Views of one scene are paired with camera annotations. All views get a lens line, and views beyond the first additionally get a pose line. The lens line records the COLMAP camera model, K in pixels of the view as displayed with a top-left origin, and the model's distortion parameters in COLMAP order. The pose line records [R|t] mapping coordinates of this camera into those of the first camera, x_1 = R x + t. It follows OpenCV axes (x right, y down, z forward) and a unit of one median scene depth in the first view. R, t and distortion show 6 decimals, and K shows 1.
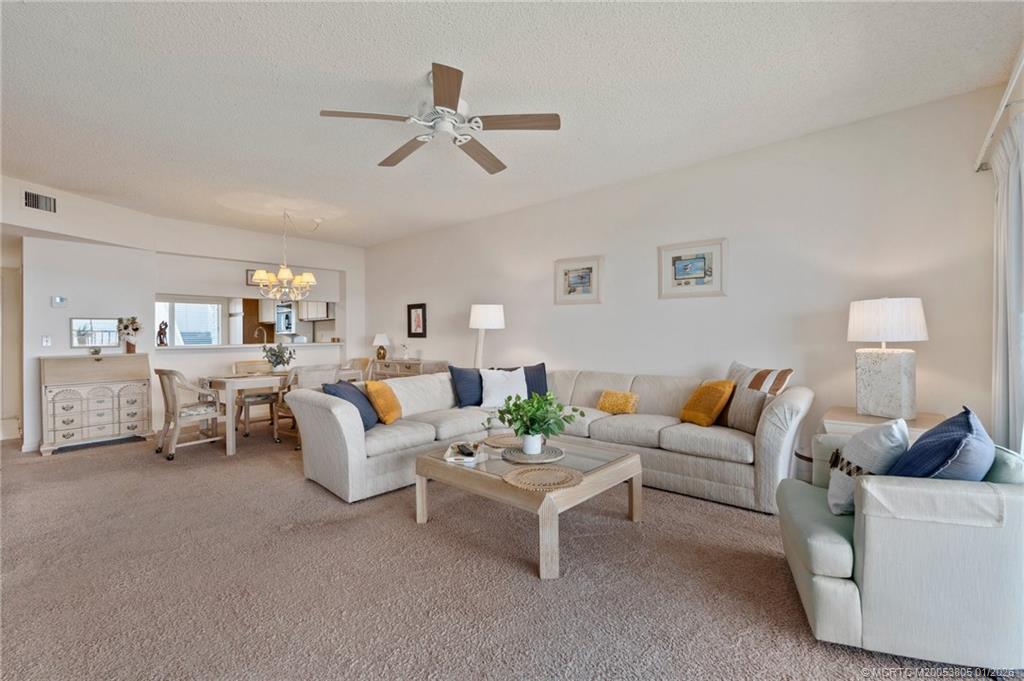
lens RADIAL K [[450.2, 0, 508.2], [0, 450.2, 337.4], [0, 0, 1]] dist [-0.001962, -0.000202]
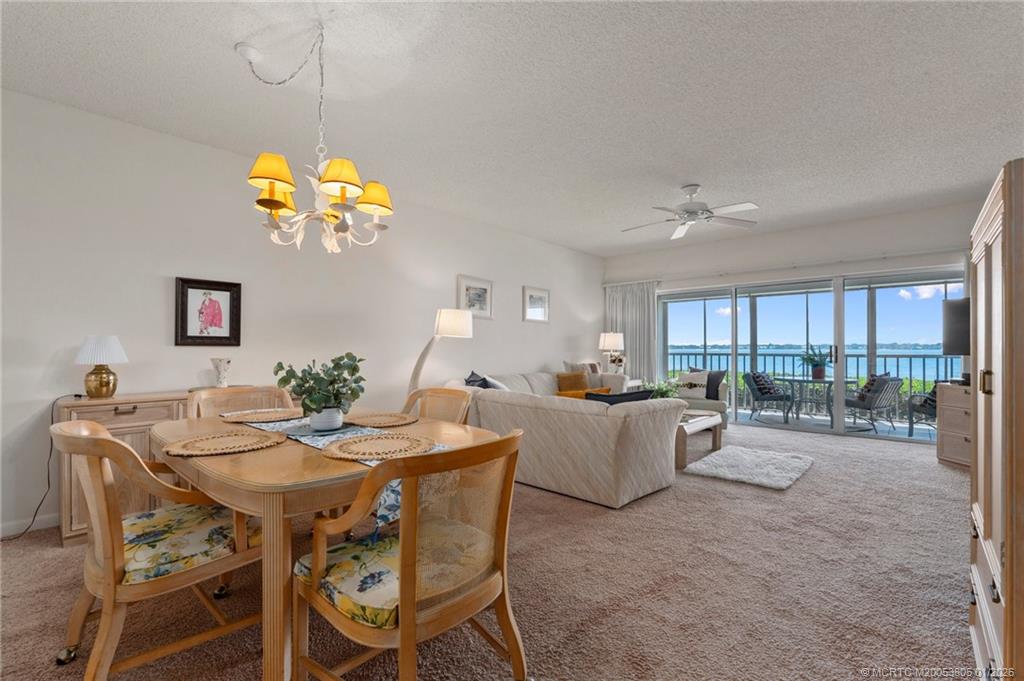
lens RADIAL K [[450.2, 0, 505.8], [0, 450.2, 346.3], [0, 0, 1]] dist [-0.001962, -0.000202]
pose [[0.018121, 0.012234, 0.999761, -0.720848], [0.003780, 0.999917, -0.012304, 0.008694], [-0.999829, 0.004002, 0.018074, 0.662784]]
